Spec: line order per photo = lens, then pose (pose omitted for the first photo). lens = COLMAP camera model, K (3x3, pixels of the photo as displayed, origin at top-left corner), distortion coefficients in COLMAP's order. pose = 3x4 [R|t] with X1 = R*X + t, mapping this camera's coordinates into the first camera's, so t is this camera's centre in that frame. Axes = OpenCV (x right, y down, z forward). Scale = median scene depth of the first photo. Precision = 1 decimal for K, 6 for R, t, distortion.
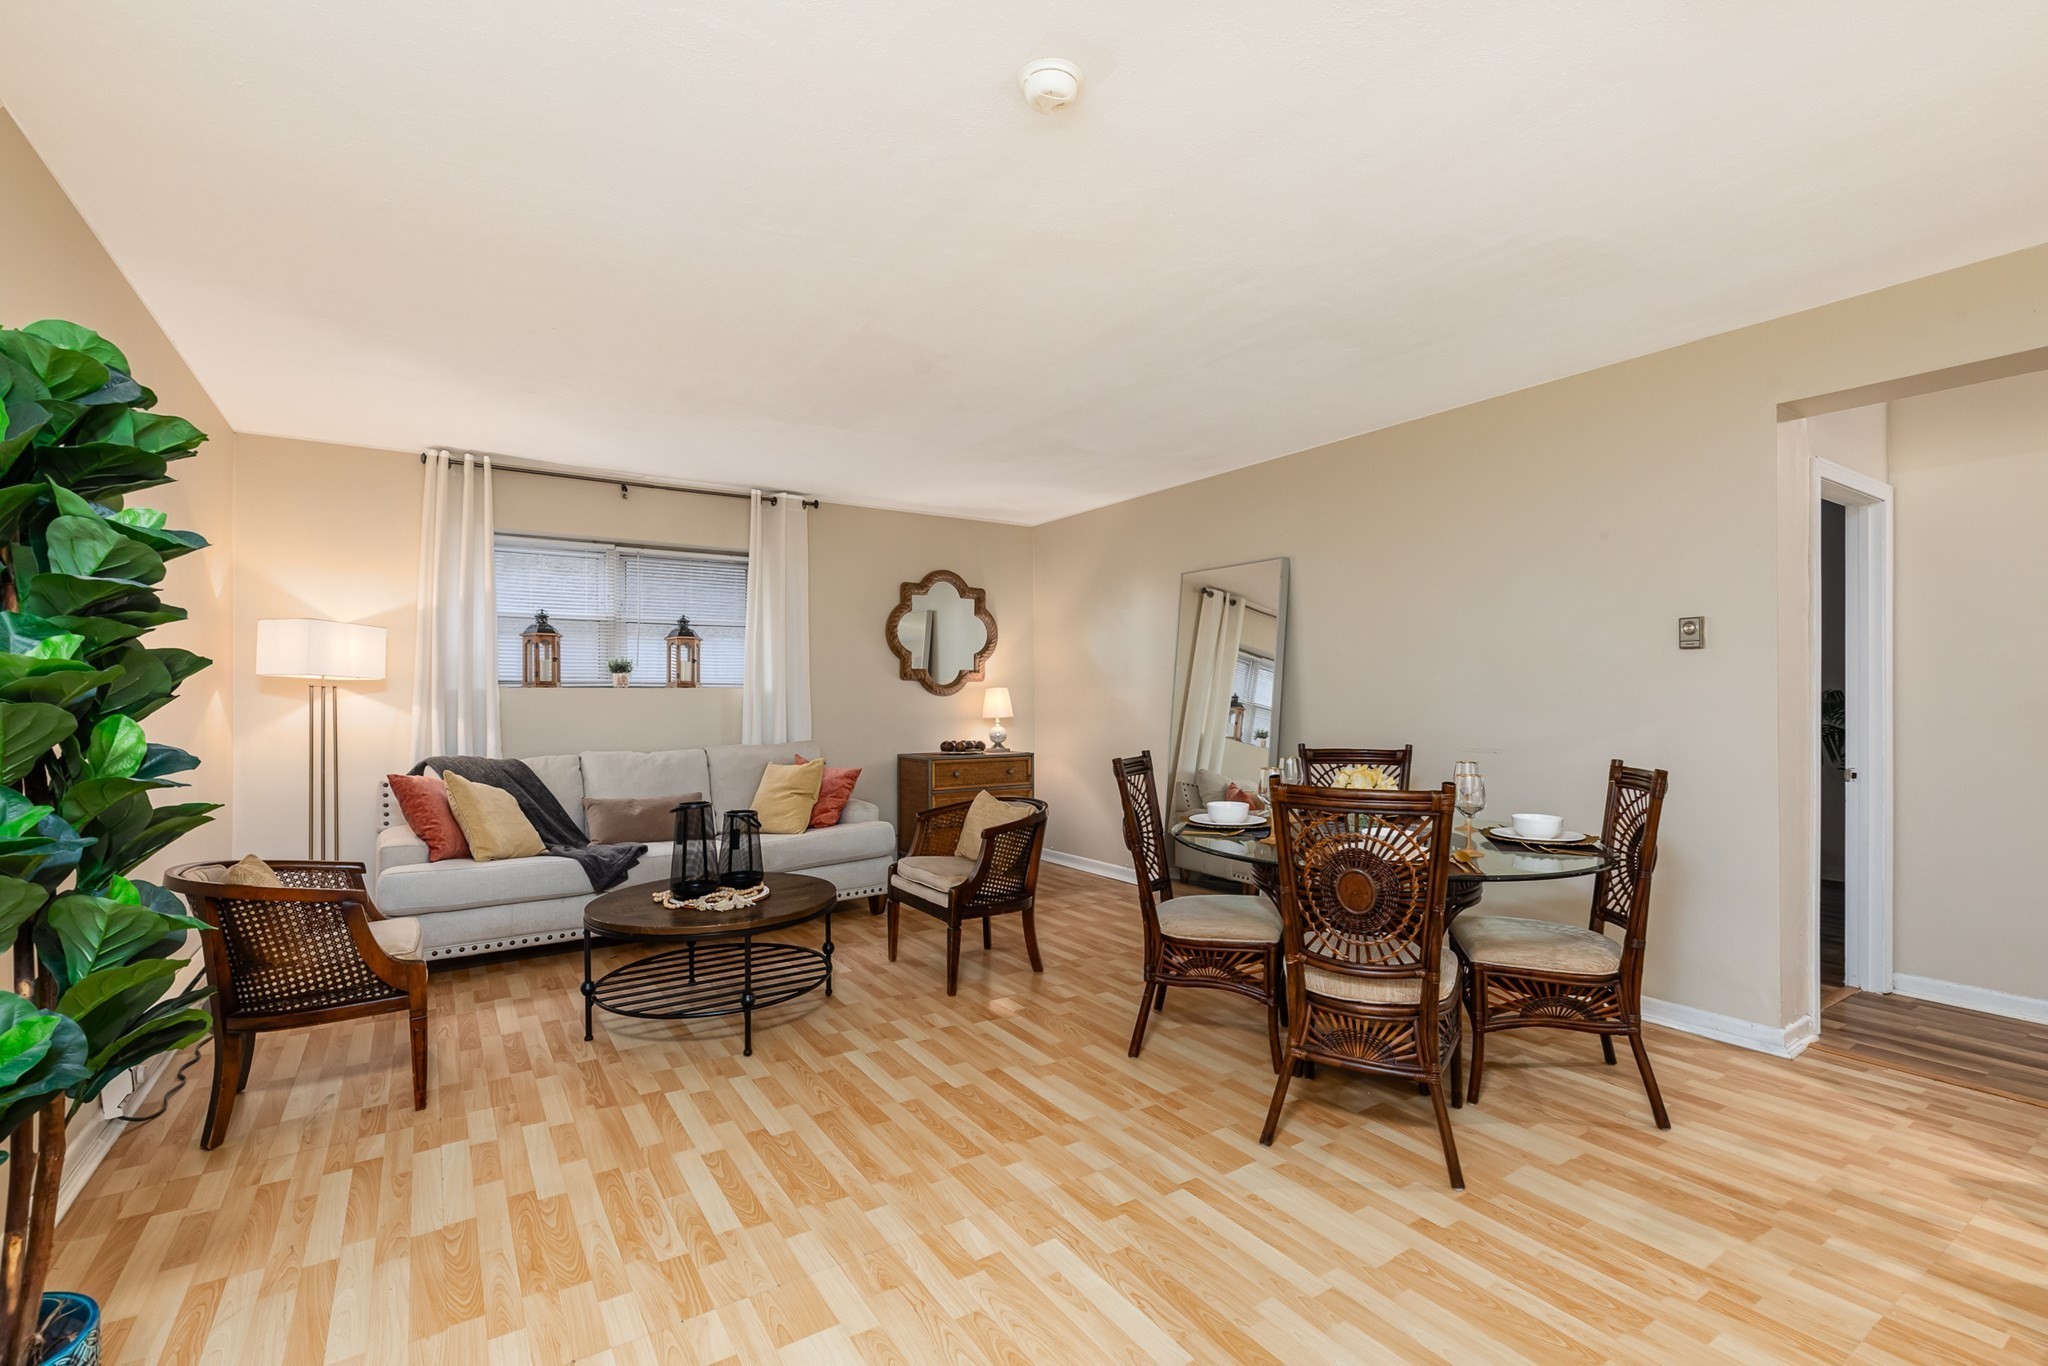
lens RADIAL K [[953.9, 0, 1012.3], [0, 953.9, 694.3], [0, 0, 1]] dist [0.004862, -0.003105]
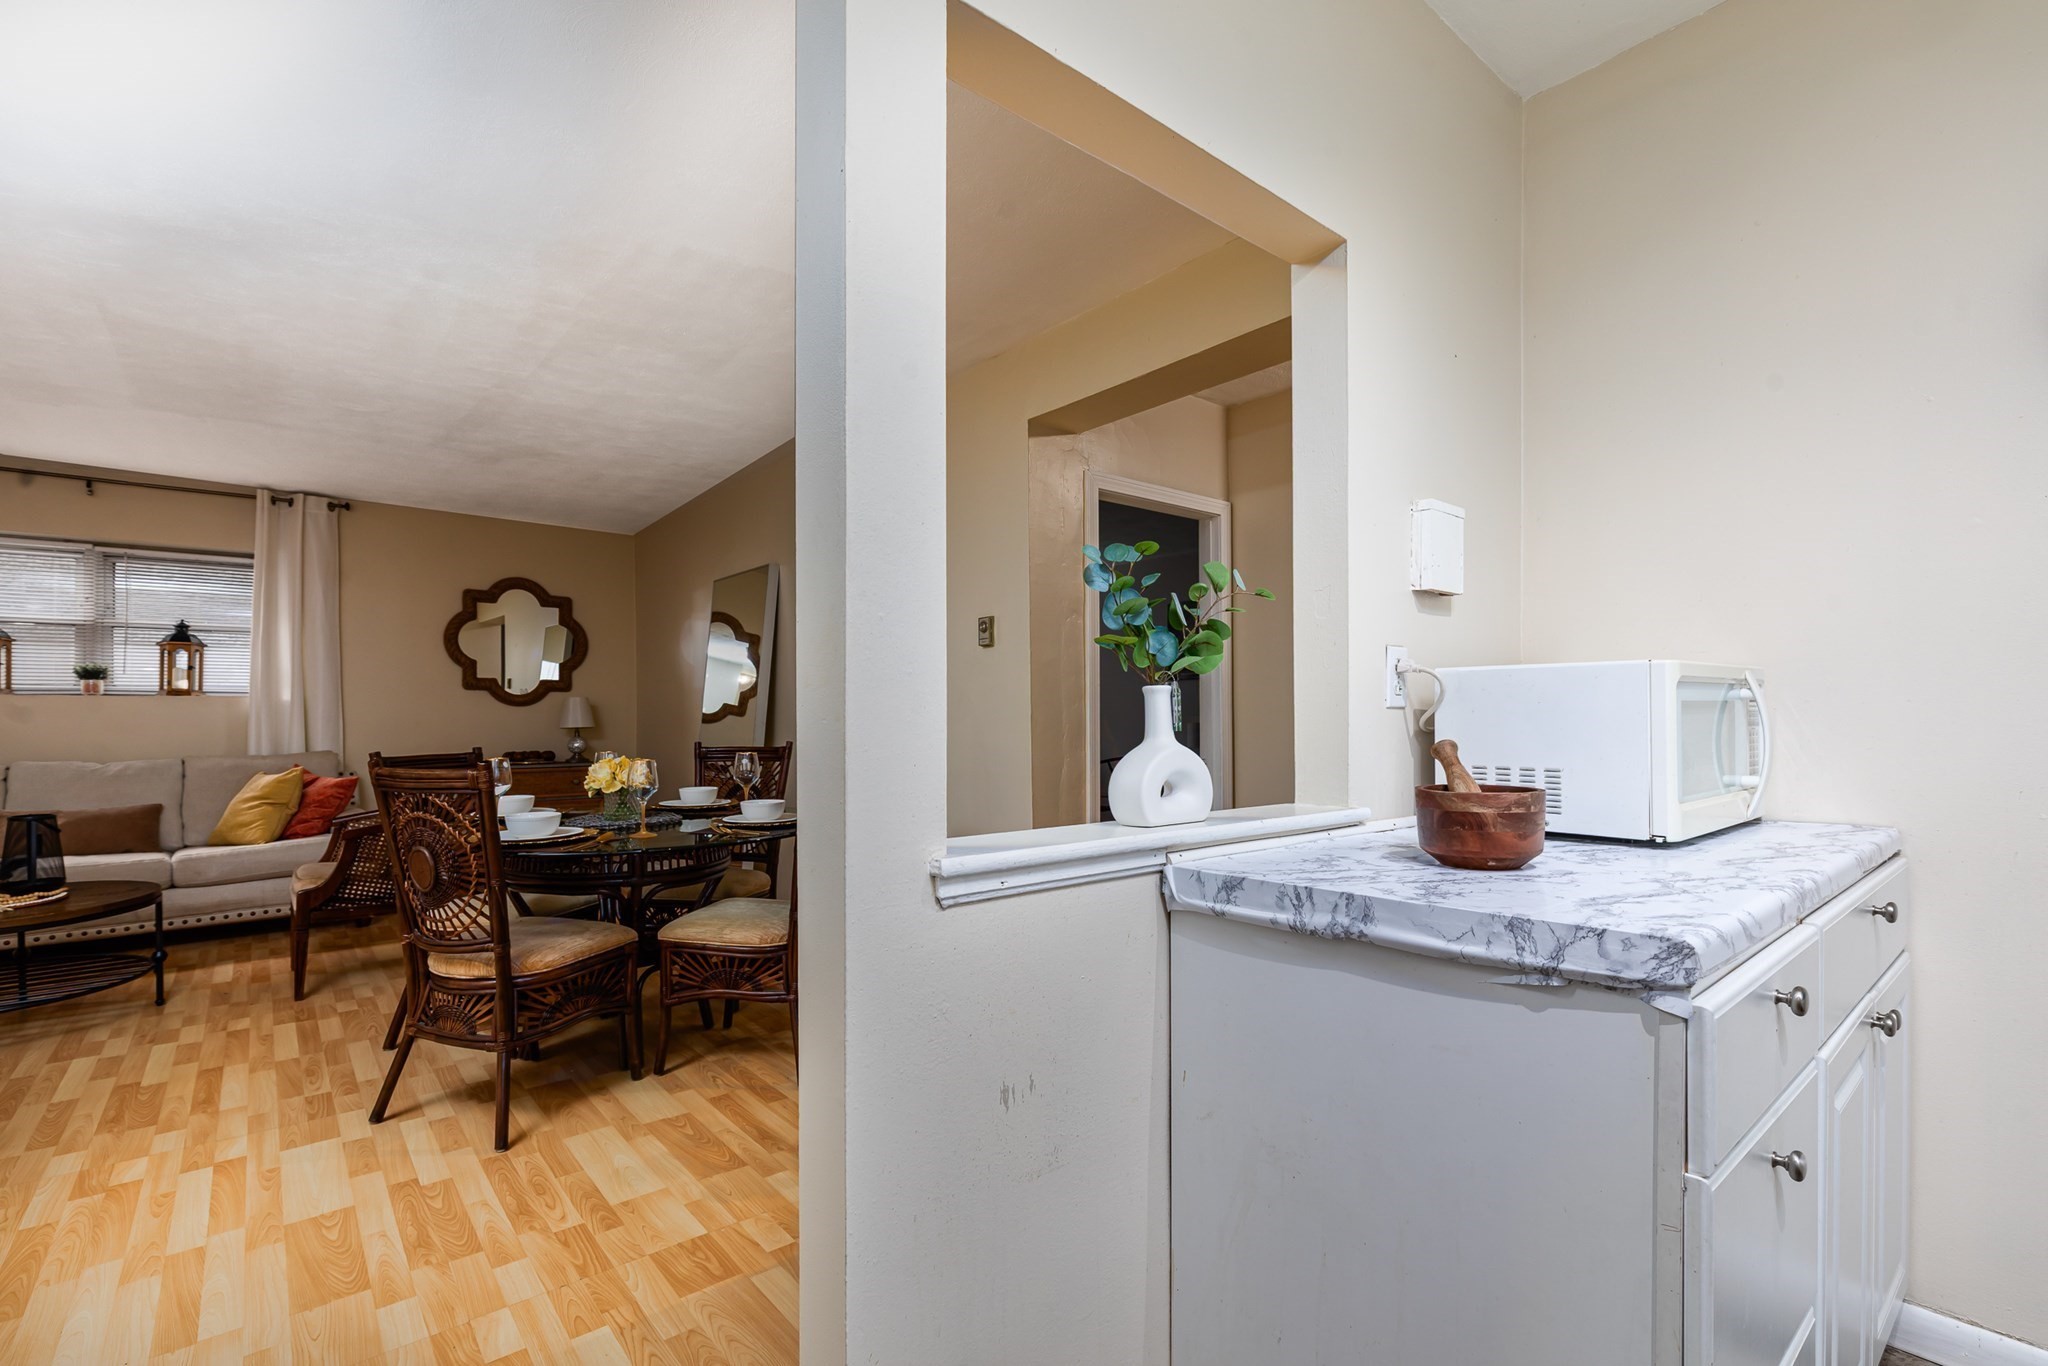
lens RADIAL K [[953.9, 0, 1039.1], [0, 953.9, 716.7], [0, 0, 1]] dist [0.004862, -0.003105]
pose [[0.992917, -0.004438, 0.118725, 0.459709], [0.004892, 0.999982, -0.003537, 0.025037], [-0.118707, 0.004093, 0.992921, -0.053287]]
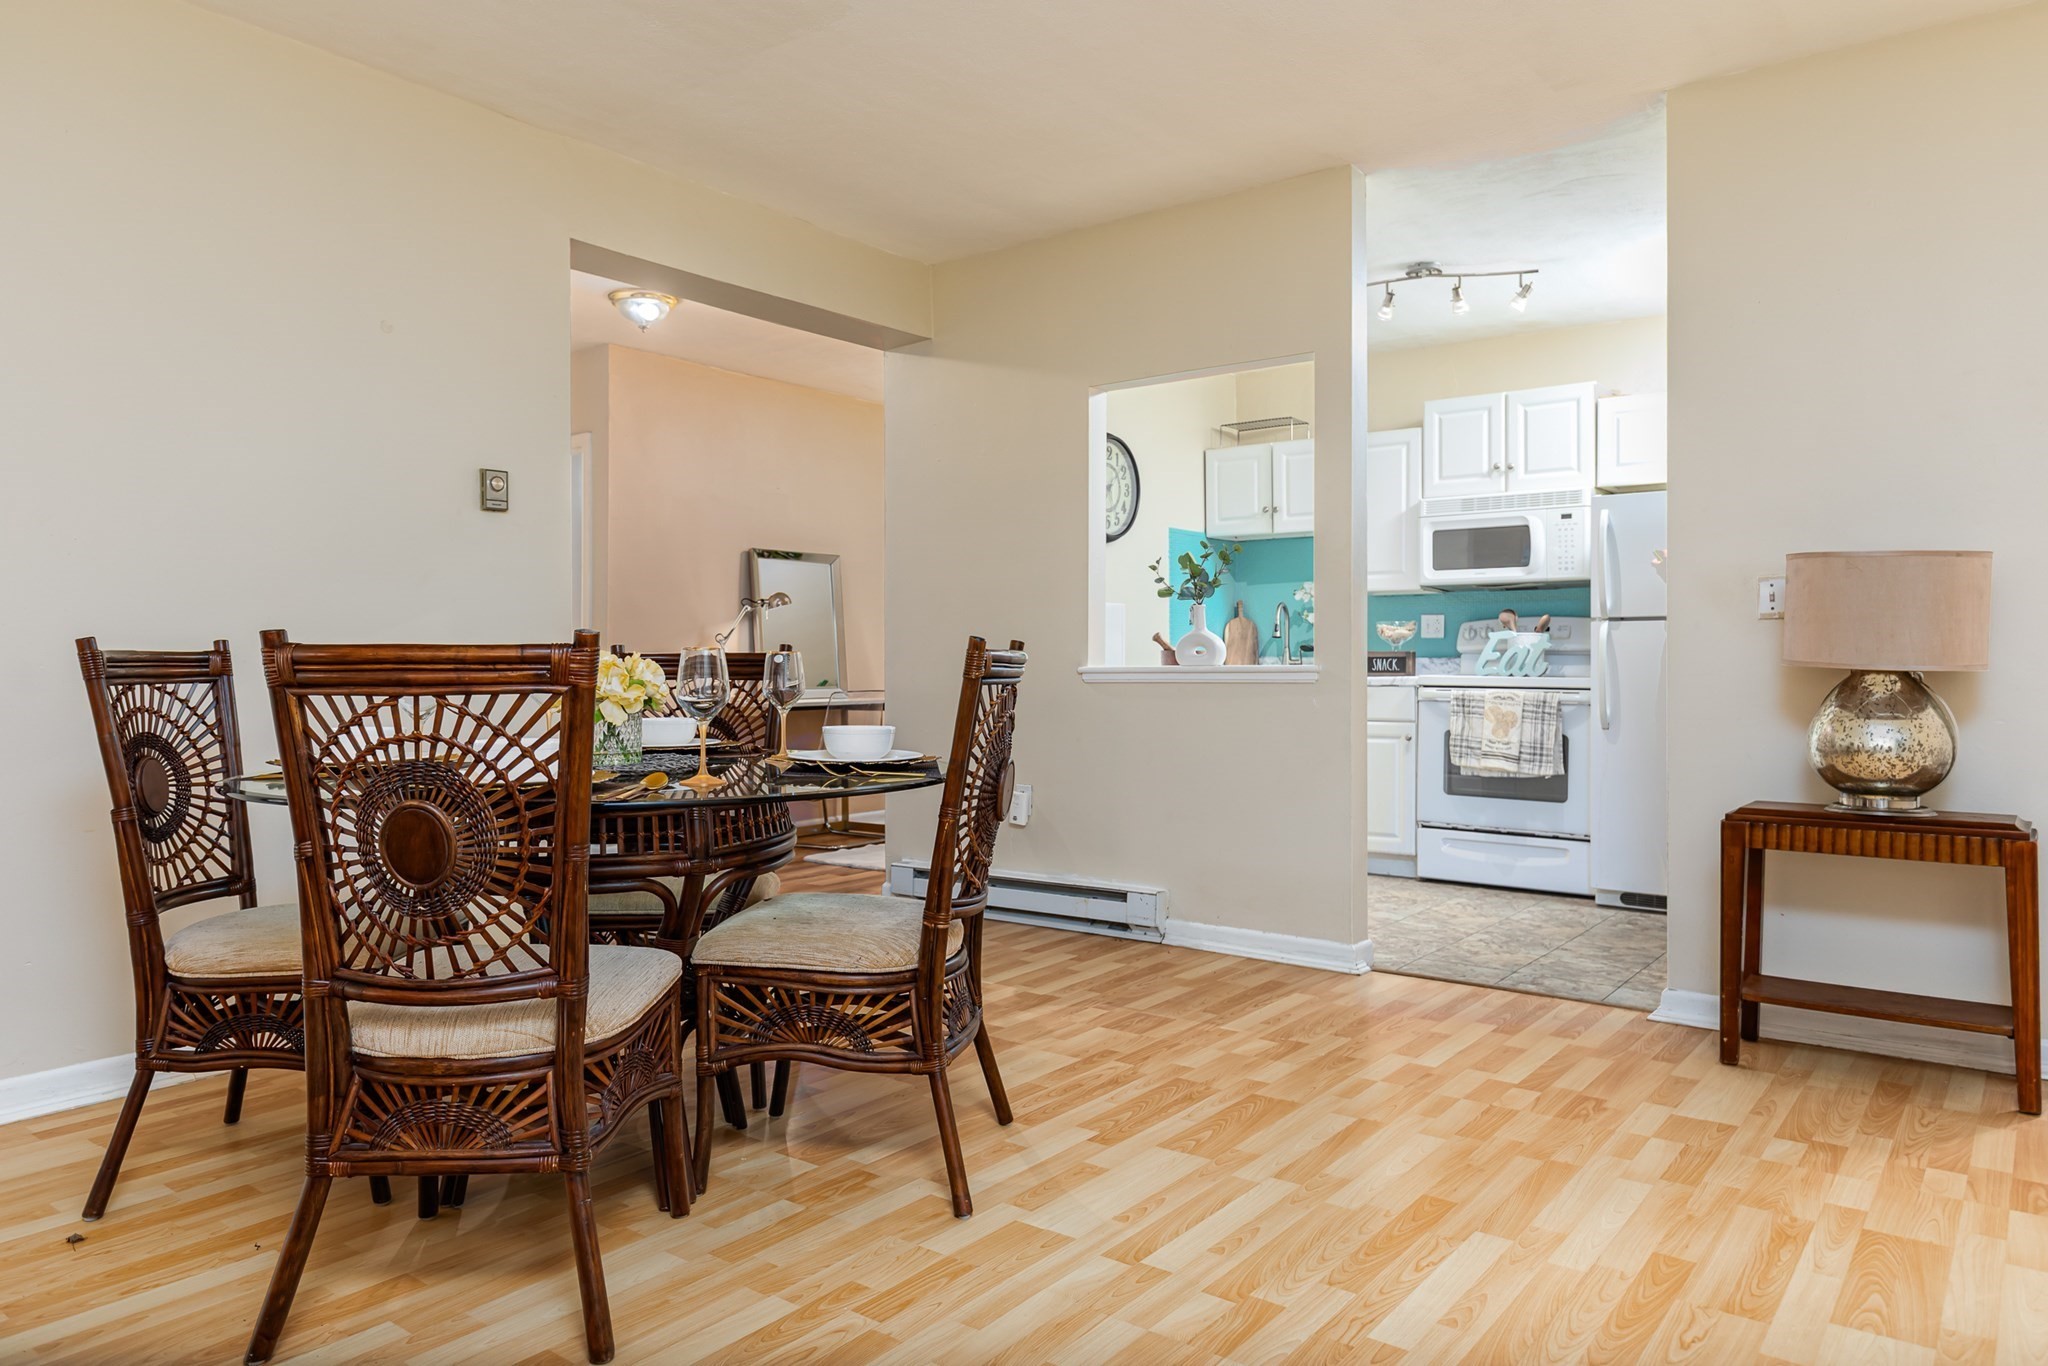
lens RADIAL K [[1330.5, 0, 1056.8], [0, 1330.5, 636.3], [0, 0, 1]] dist [-0.002523, 0.006484]
pose [[-0.358379, 0.015106, 0.933454, -0.326086], [0.003025, 0.999883, -0.015020, 0.050844], [-0.933571, -0.002559, -0.358383, 0.684760]]
